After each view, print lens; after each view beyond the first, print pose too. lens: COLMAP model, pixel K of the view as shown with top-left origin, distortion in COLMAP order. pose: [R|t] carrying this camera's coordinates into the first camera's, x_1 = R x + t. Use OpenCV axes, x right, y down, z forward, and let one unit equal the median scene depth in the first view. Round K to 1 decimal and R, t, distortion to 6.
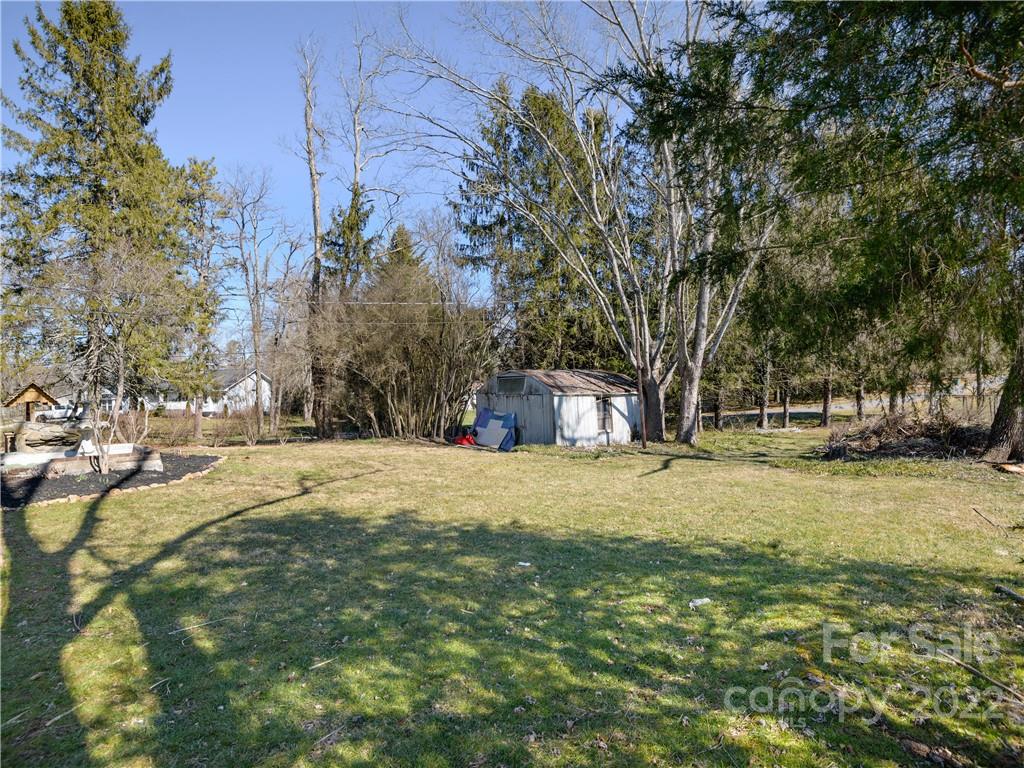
lens RADIAL K [[525.8, 0, 515.6], [0, 525.8, 385.9], [0, 0, 1]] dist [0.000839, -0.000022]
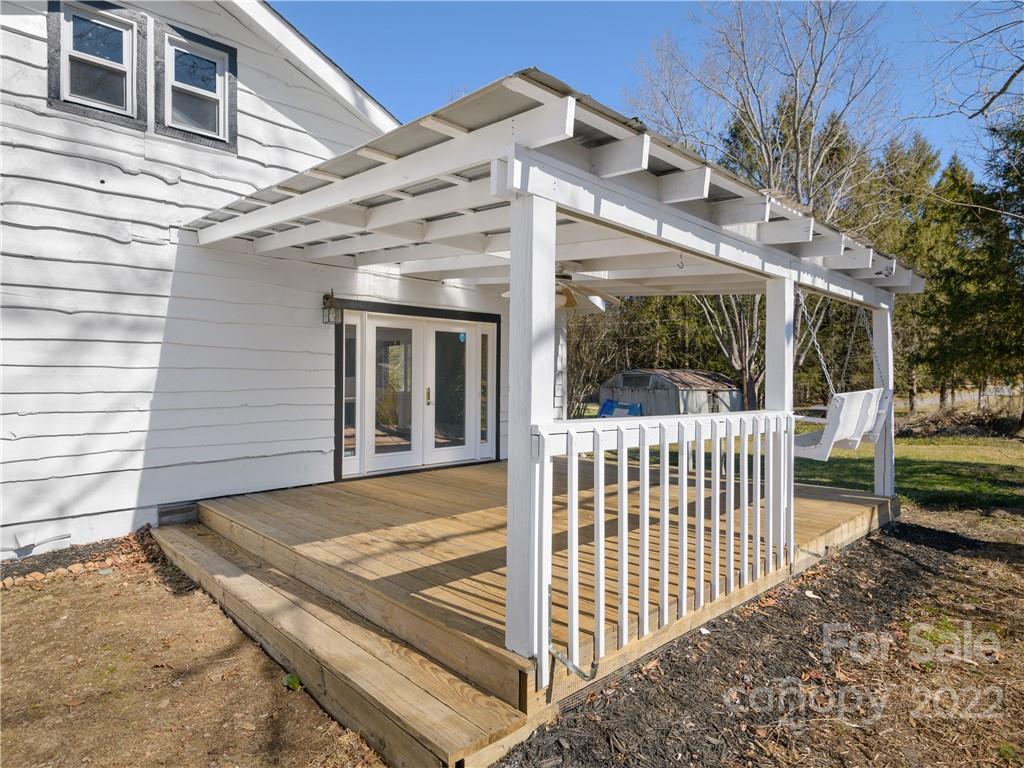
lens RADIAL K [[541.6, 0, 514.9], [0, 541.6, 381.9], [0, 0, 1]] dist [0.002636, 0.000482]
pose [[0.999167, 0.011813, -0.039057, -0.260006], [-0.011694, 0.999926, 0.003284, -0.001120], [0.039093, -0.002825, 0.999232, -0.332311]]
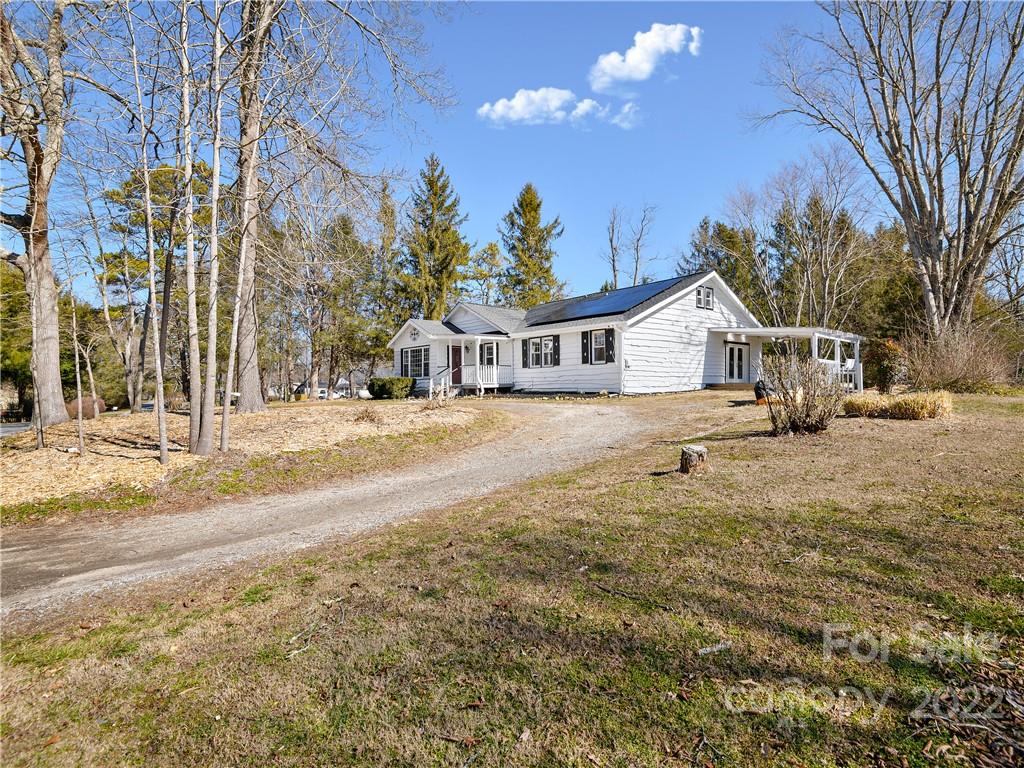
lens RADIAL K [[525.8, 0, 506.4], [0, 525.8, 385.8], [0, 0, 1]] dist [0.000839, -0.000022]
pose [[0.997245, -0.002468, -0.074131, -3.767732], [0.003349, 0.999925, 0.011763, 0.289412], [0.074097, -0.011978, 0.997179, -6.748017]]
